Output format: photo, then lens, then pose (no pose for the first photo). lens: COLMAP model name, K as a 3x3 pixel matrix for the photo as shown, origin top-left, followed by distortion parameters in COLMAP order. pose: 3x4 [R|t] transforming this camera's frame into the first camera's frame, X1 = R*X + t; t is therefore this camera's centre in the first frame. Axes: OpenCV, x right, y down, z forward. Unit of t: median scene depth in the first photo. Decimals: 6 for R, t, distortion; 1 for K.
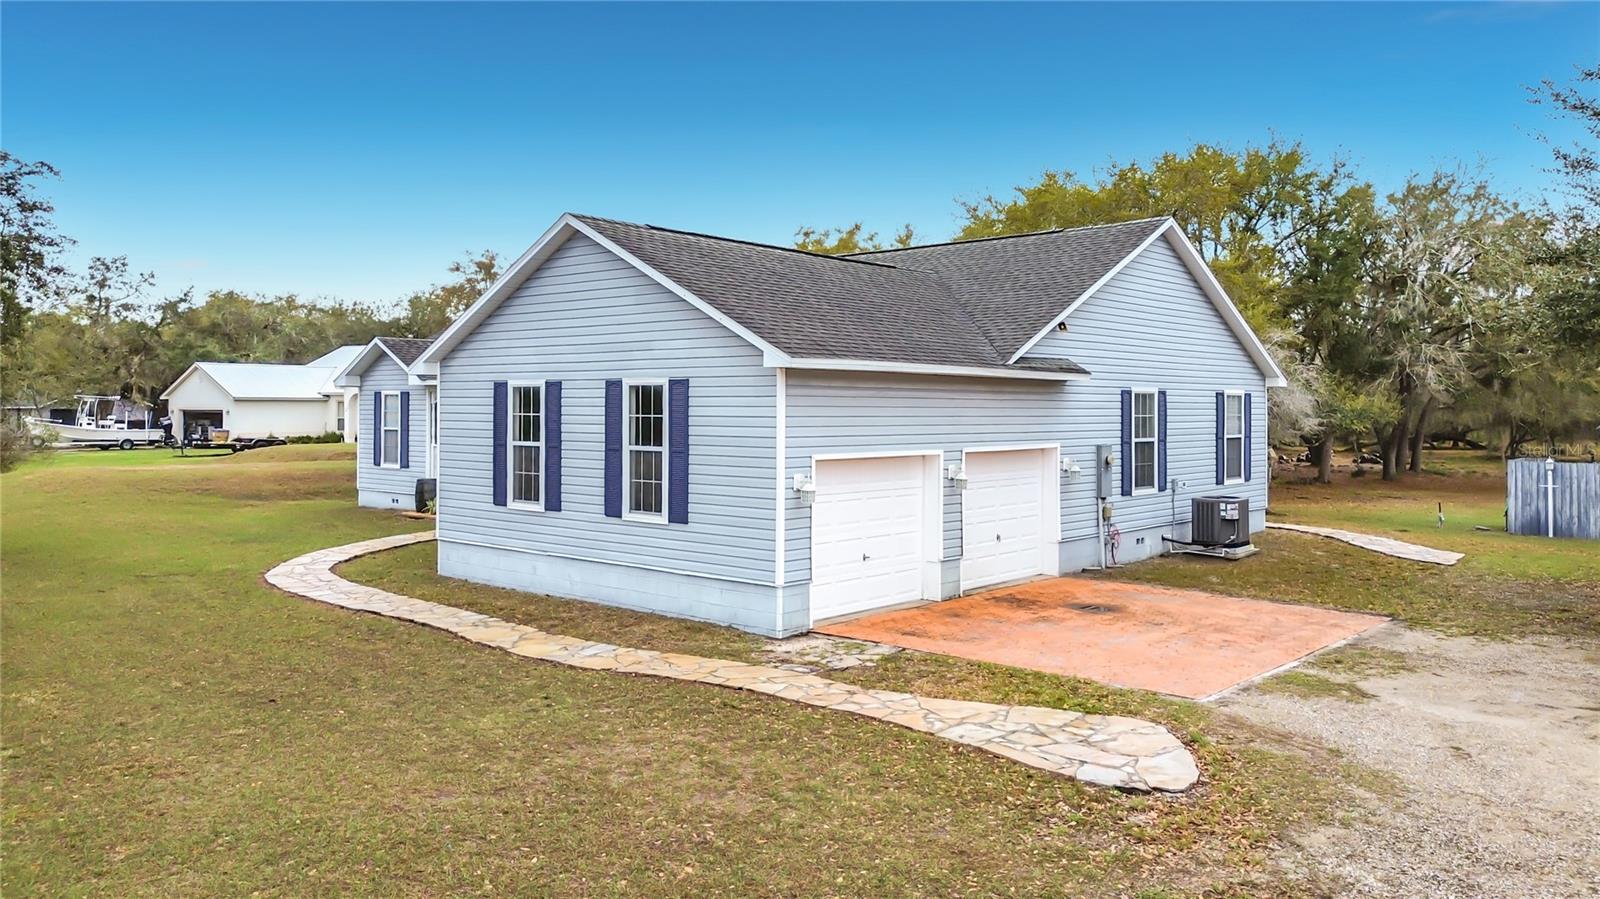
lens RADIAL K [[1145.3, 0, 777.0], [0, 1145.3, 445.8], [0, 0, 1]] dist [0.088603, -0.107402]
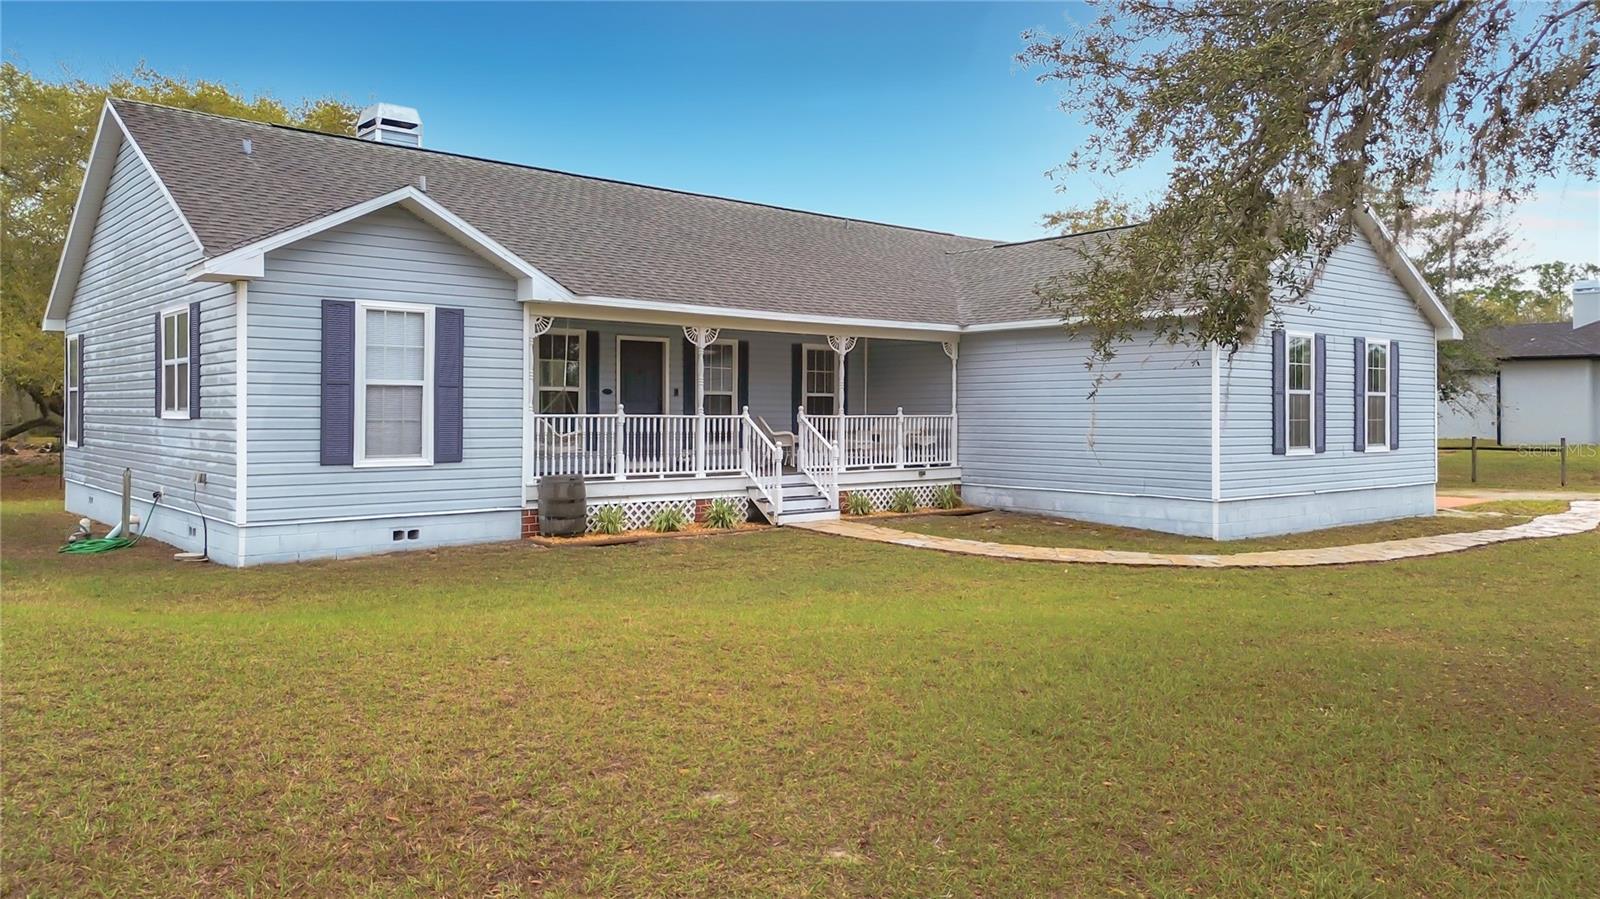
lens RADIAL K [[1145.3, 0, 777.0], [0, 1145.3, 445.8], [0, 0, 1]] dist [0.088603, -0.107402]
pose [[0.136226, -0.030474, 0.990209, -1.314577], [0.028819, 0.999226, 0.026787, 0.004737], [-0.990259, 0.024888, 0.136999, 1.313622]]
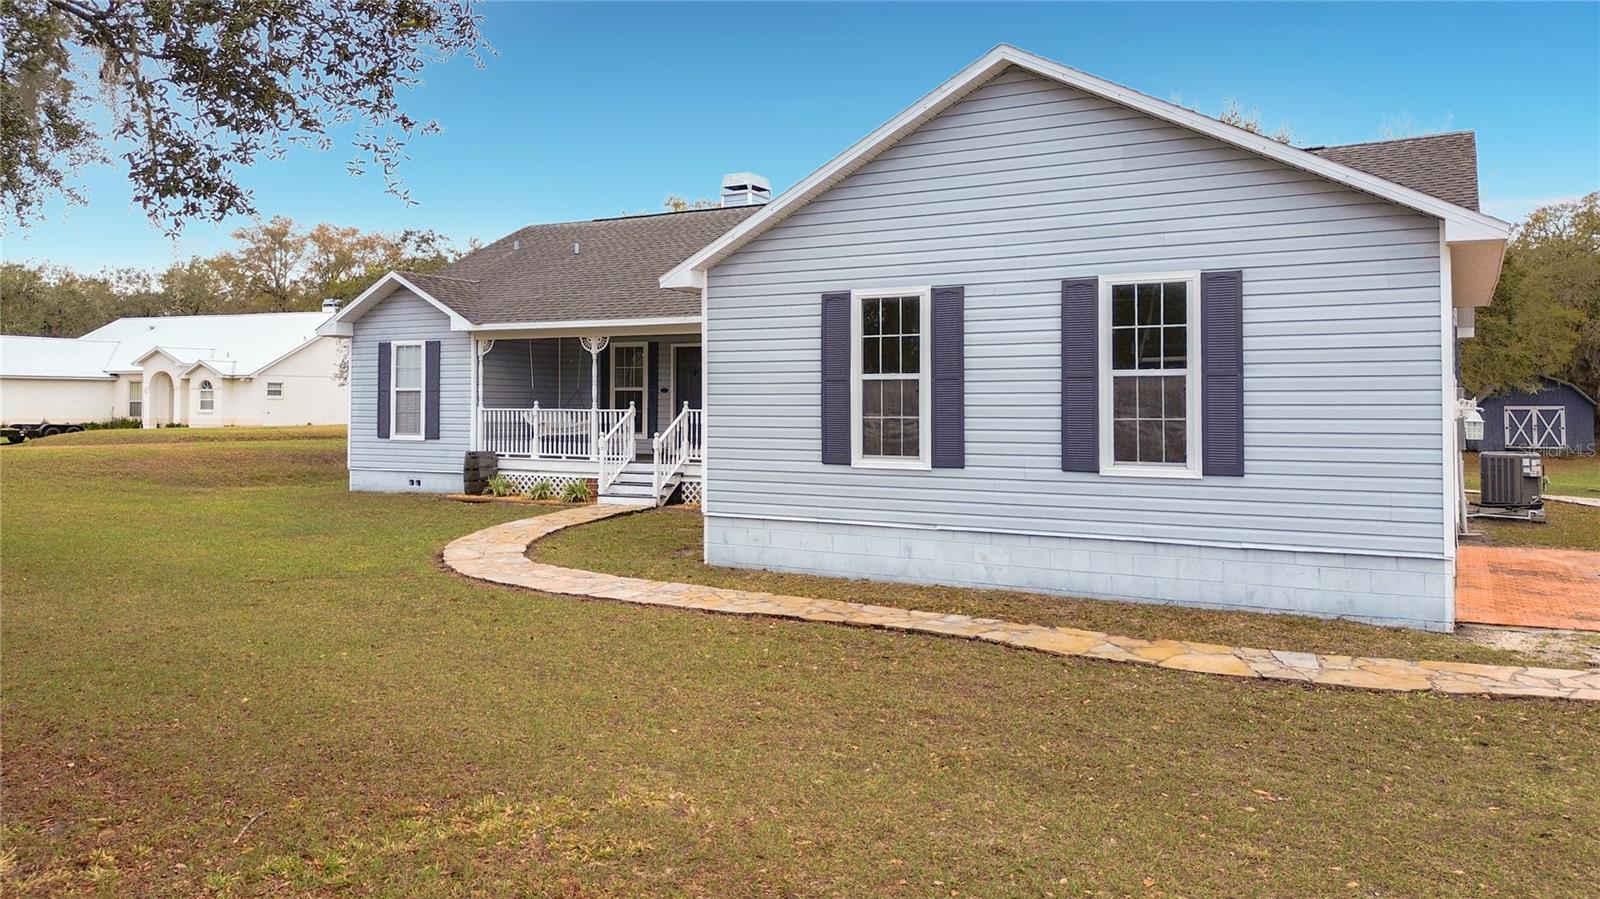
lens RADIAL K [[1145.3, 0, 777.0], [0, 1145.3, 445.8], [0, 0, 1]] dist [0.088603, -0.107402]
pose [[0.976291, -0.009951, 0.216233, -0.437433], [0.009336, 0.999949, 0.003863, 0.037675], [-0.216260, -0.001753, 0.976334, 0.313579]]
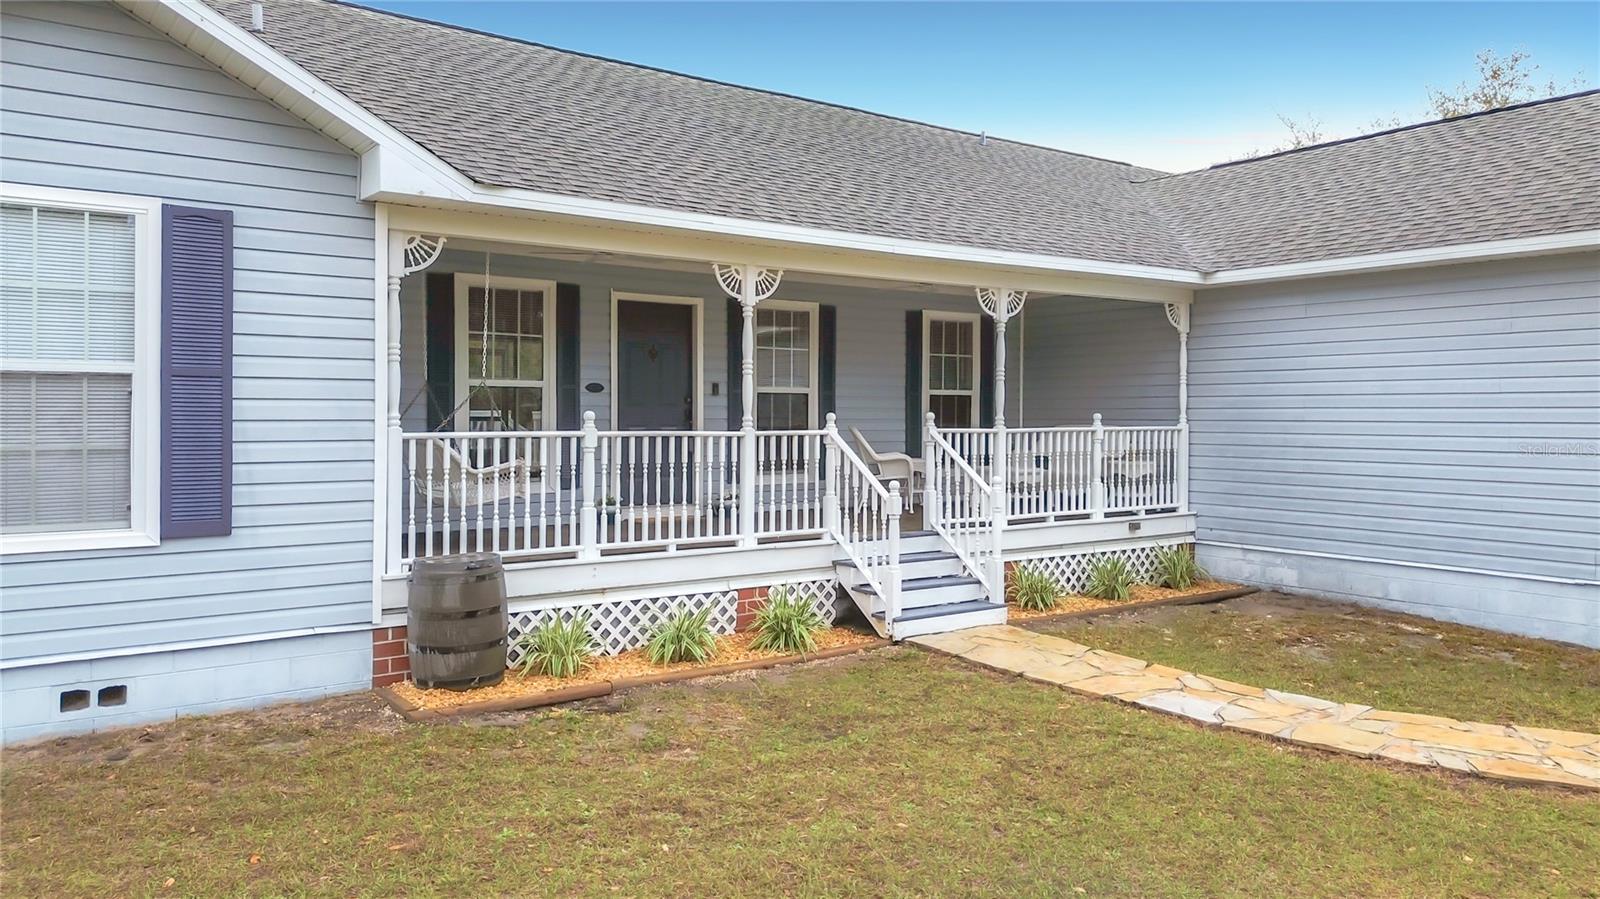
lens RADIAL K [[1145.3, 0, 777.0], [0, 1145.3, 445.8], [0, 0, 1]] dist [0.088603, -0.107402]
pose [[0.208824, -0.029422, 0.977511, -0.872325], [0.030818, 0.999249, 0.023493, -0.001950], [-0.977468, 0.025219, 0.209574, 1.387201]]
